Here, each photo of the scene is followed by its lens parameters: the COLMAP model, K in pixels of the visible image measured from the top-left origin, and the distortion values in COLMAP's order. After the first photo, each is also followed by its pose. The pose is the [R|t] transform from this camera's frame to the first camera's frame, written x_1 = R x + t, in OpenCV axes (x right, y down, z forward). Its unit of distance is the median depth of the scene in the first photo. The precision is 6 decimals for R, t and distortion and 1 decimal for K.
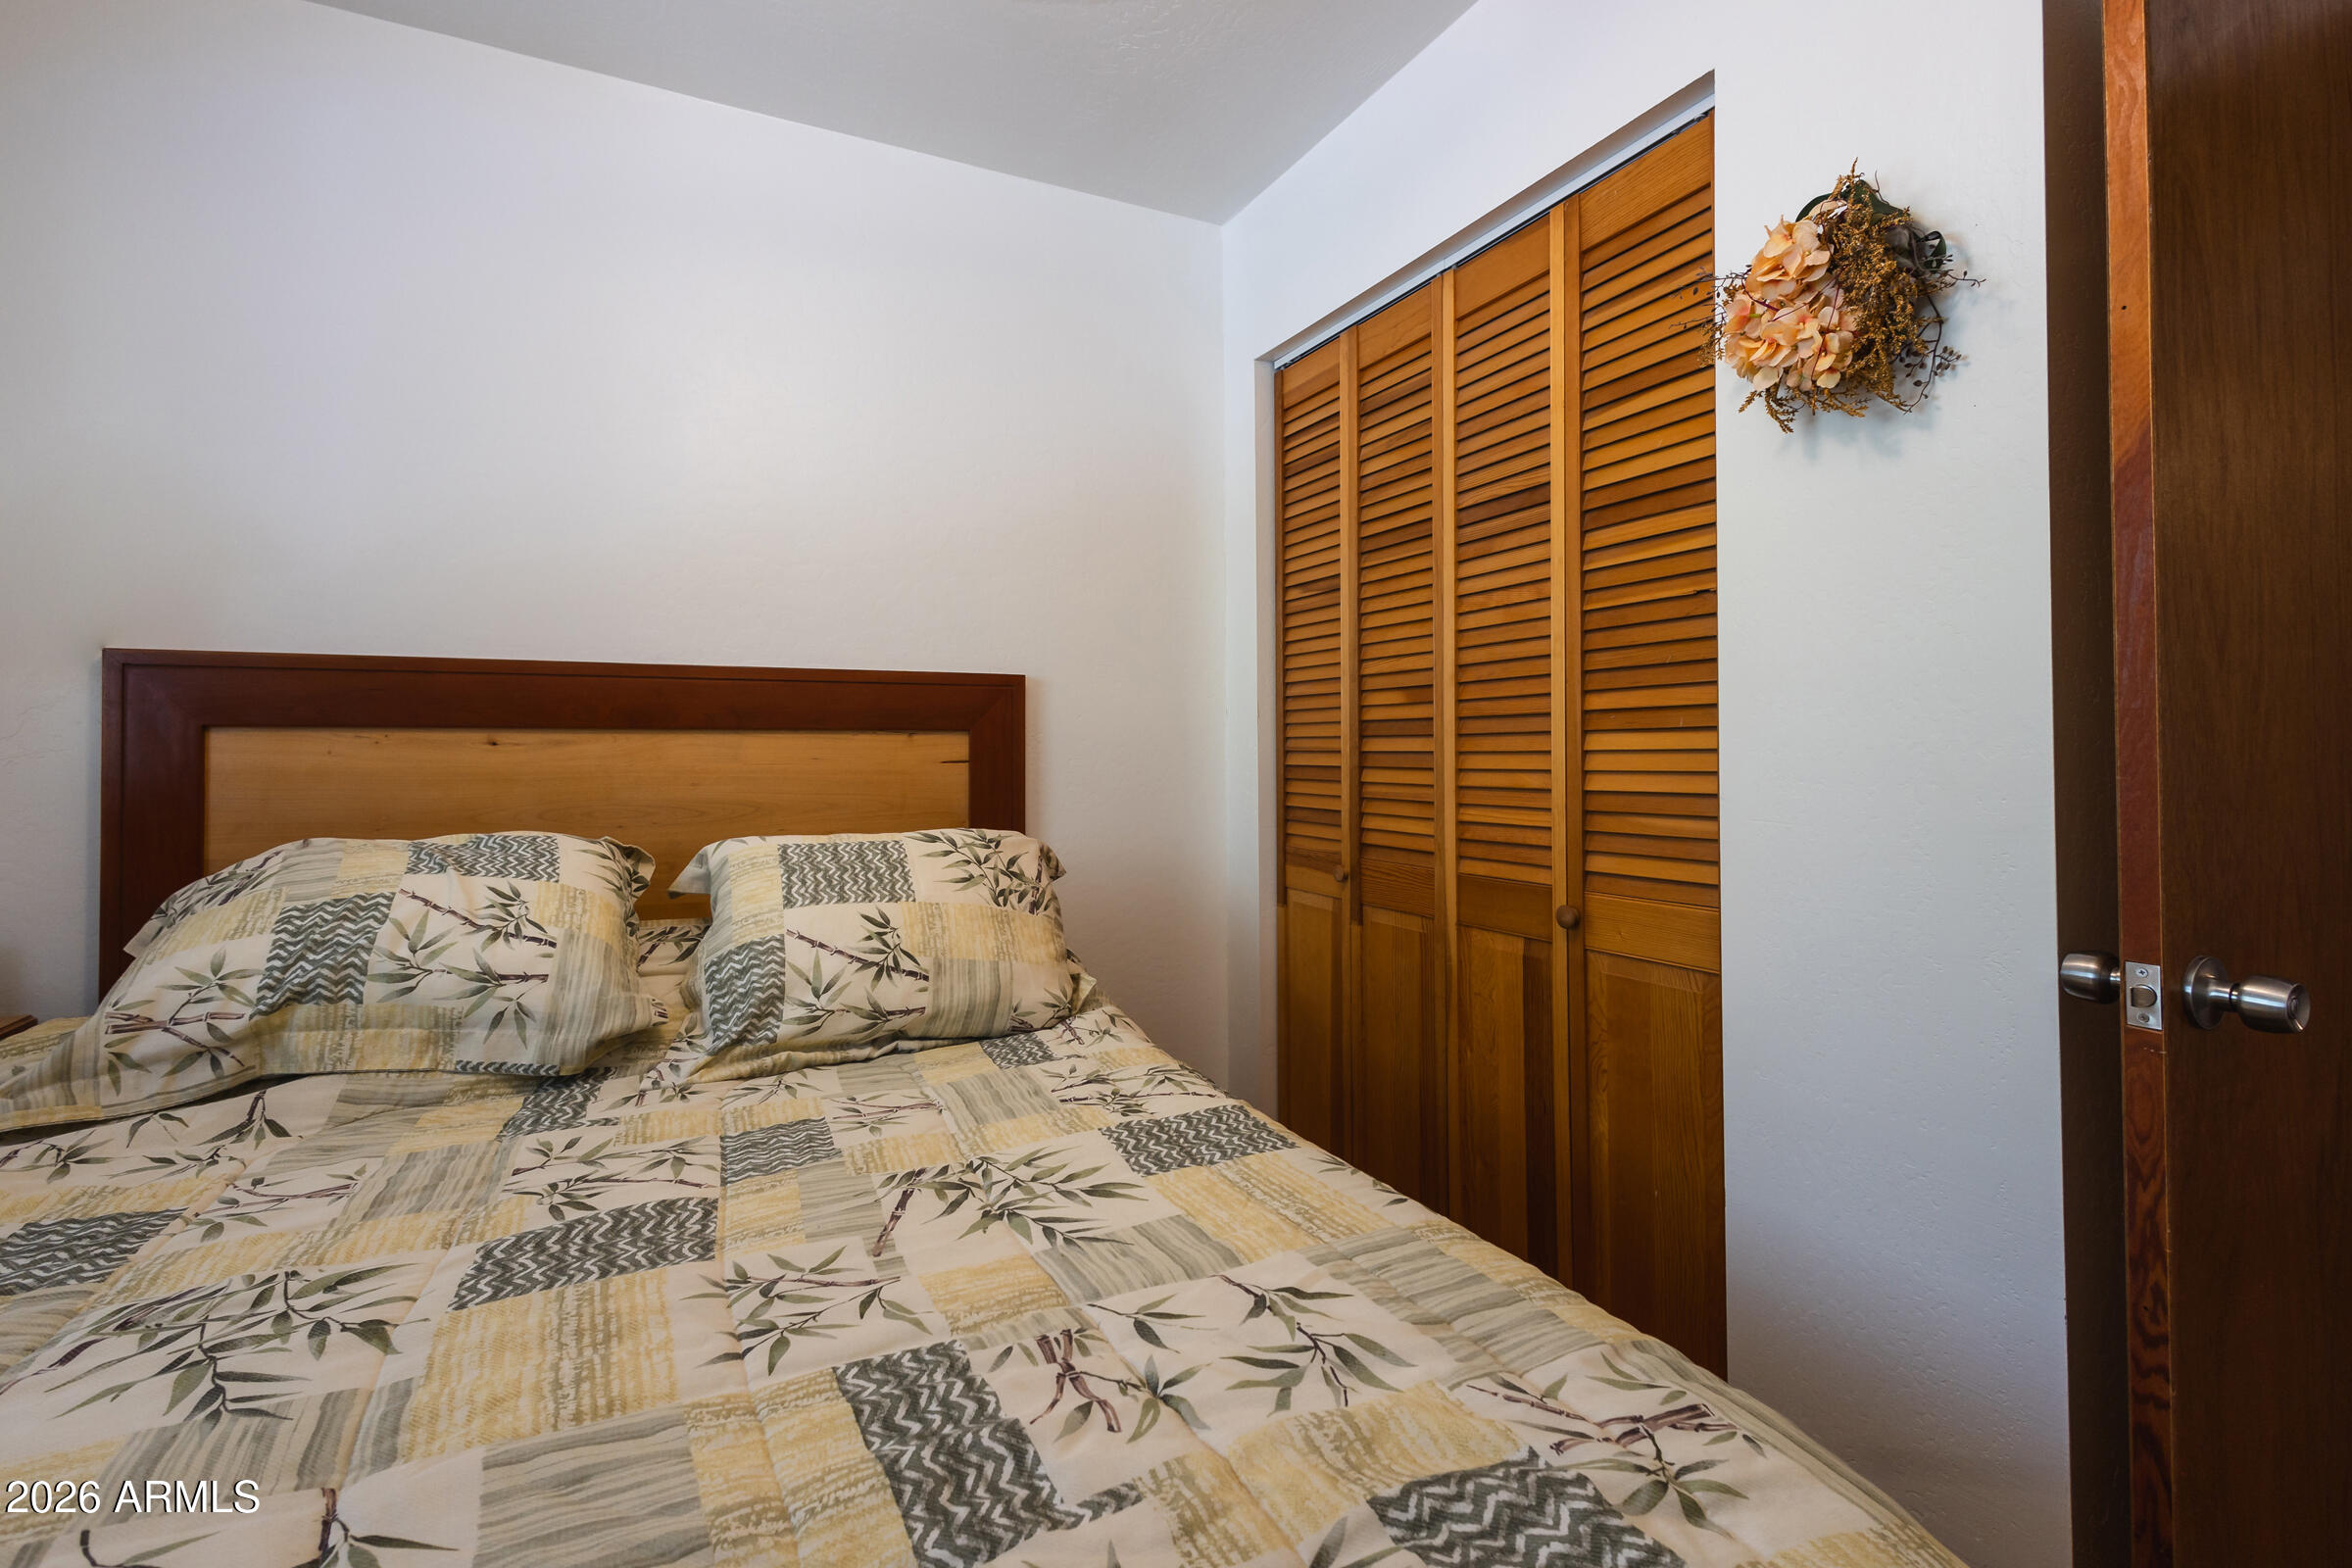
lens RADIAL K [[1103.0, 0, 1169.2], [0, 1103.0, 709.8], [0, 0, 1]] dist [0.009461, -0.000486]
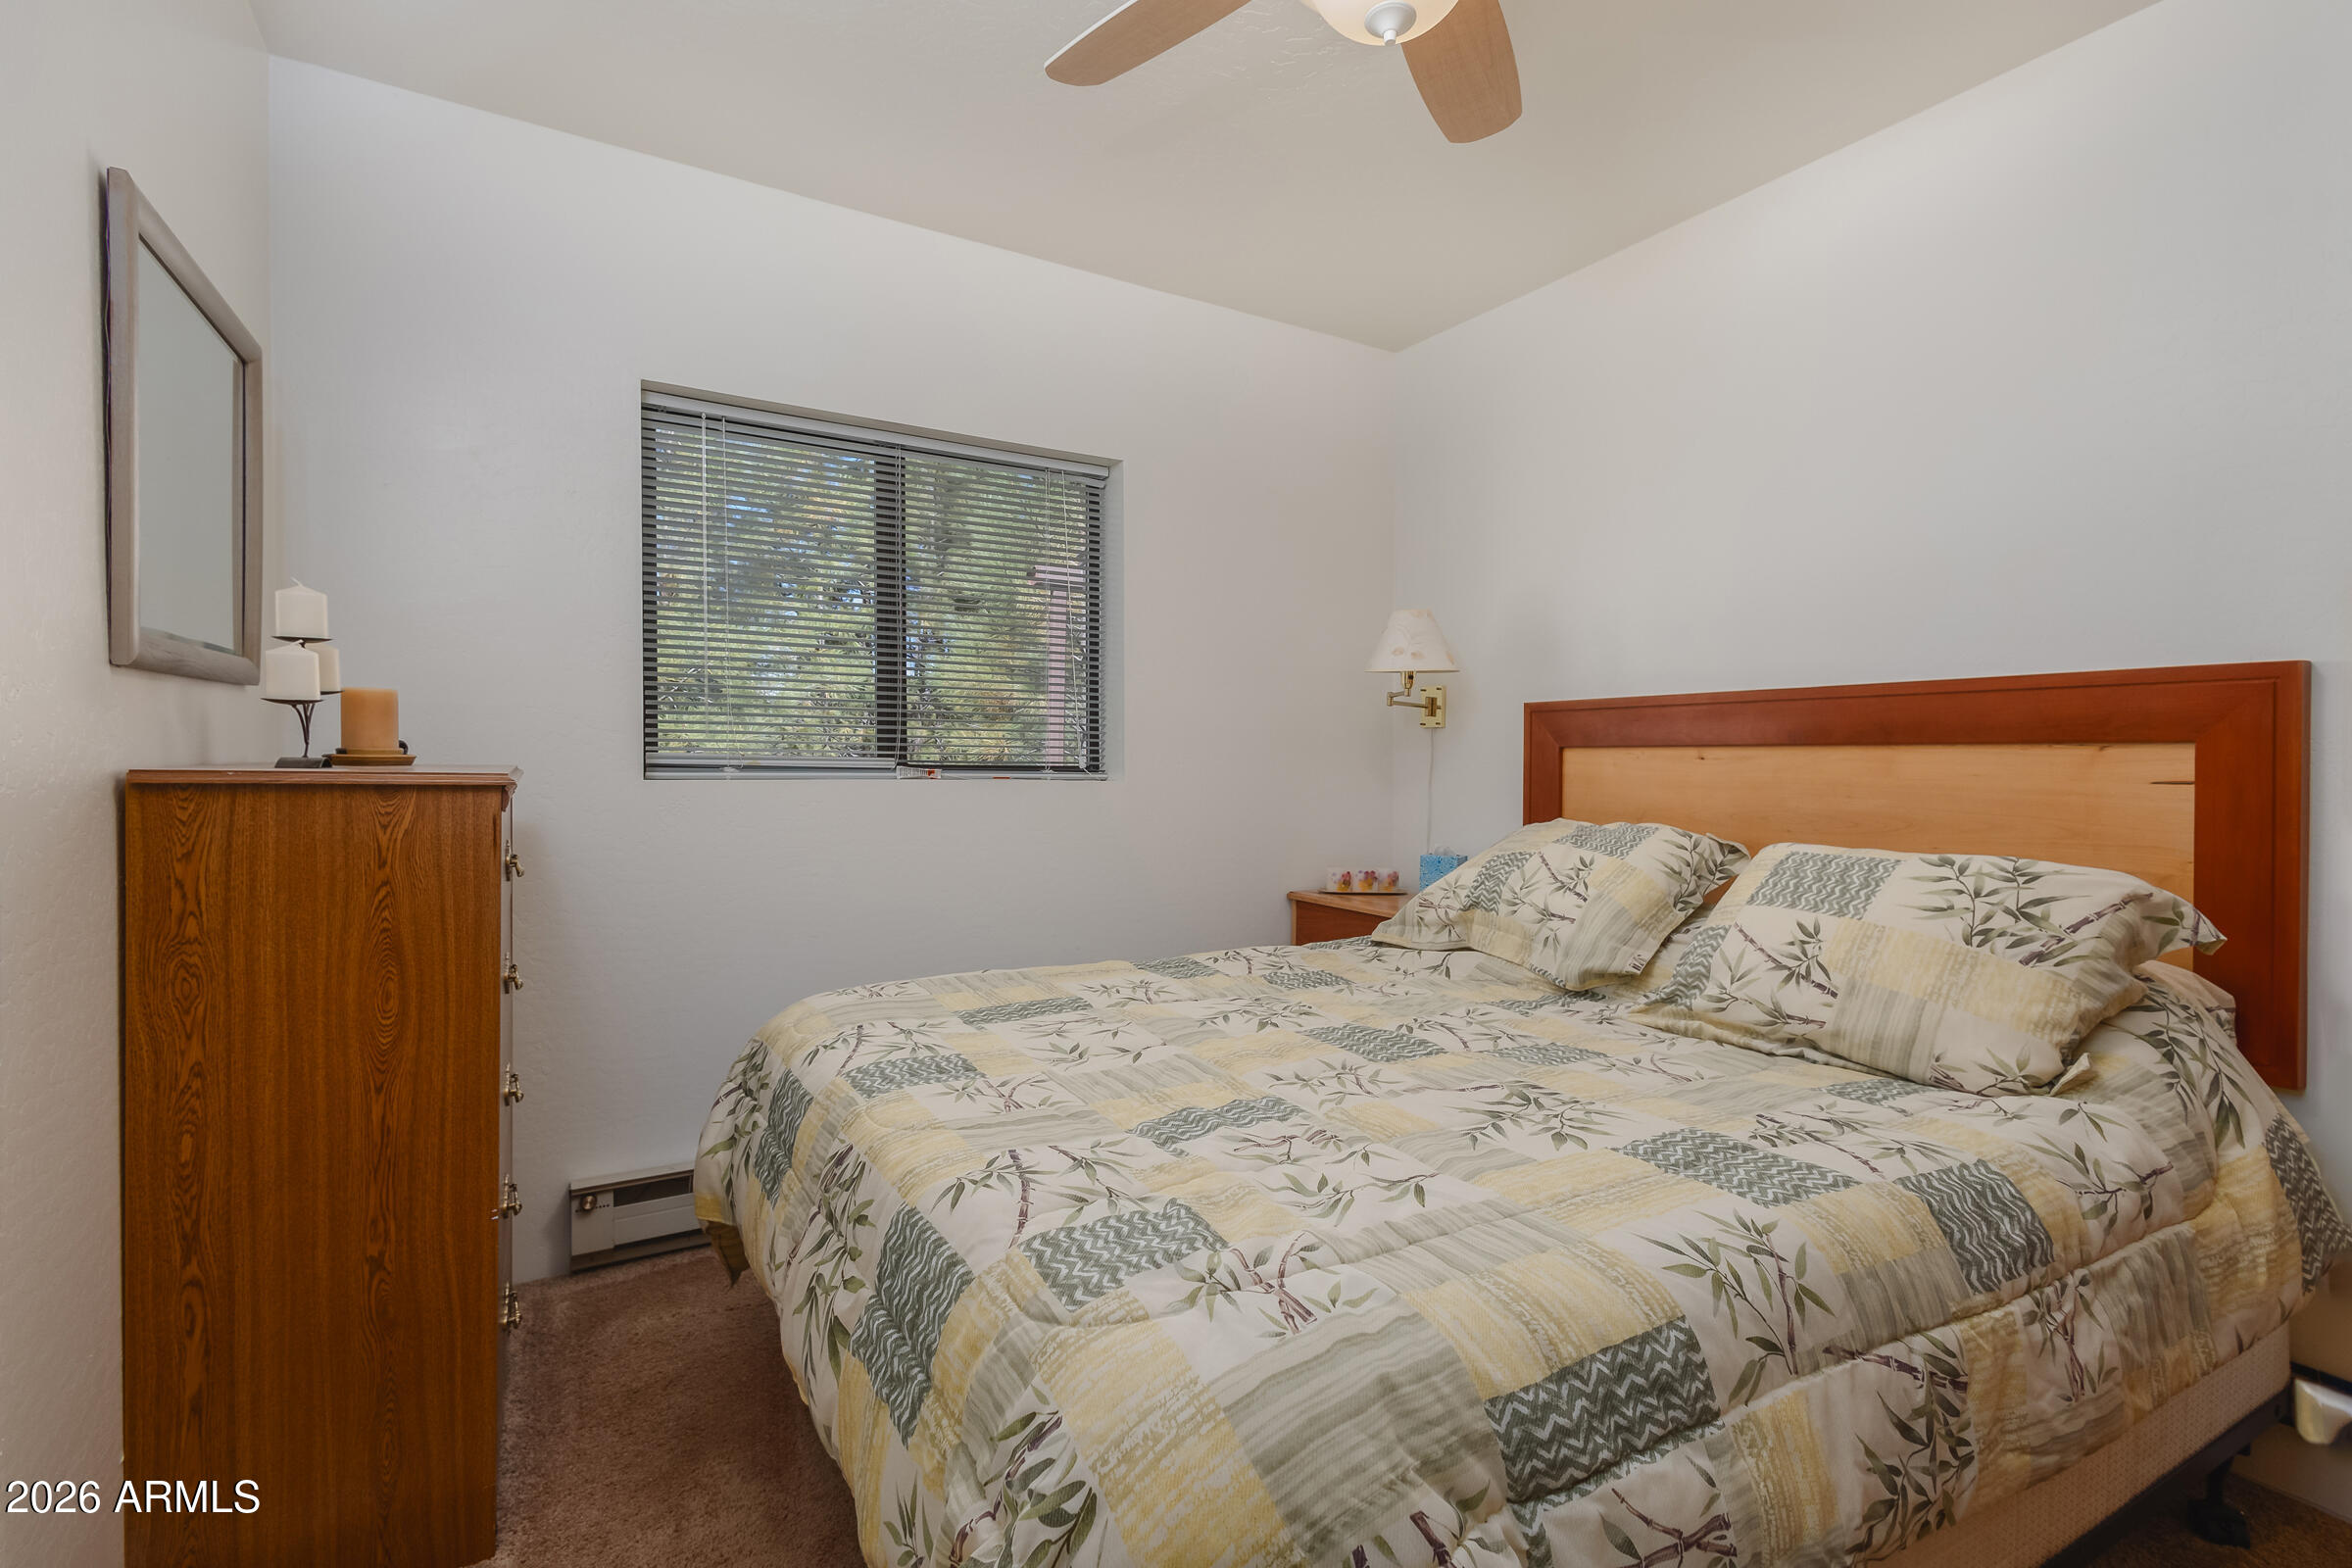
lens RADIAL K [[1084.1, 0, 1176.0], [0, 1084.1, 784.0], [0, 0, 1]] dist [-0.000448, 0.000000]
pose [[0.070666, 0.024547, -0.997198, 0.853973], [0.027439, 0.999271, 0.026543, 0.013937], [0.997123, -0.029238, 0.069941, 0.421176]]
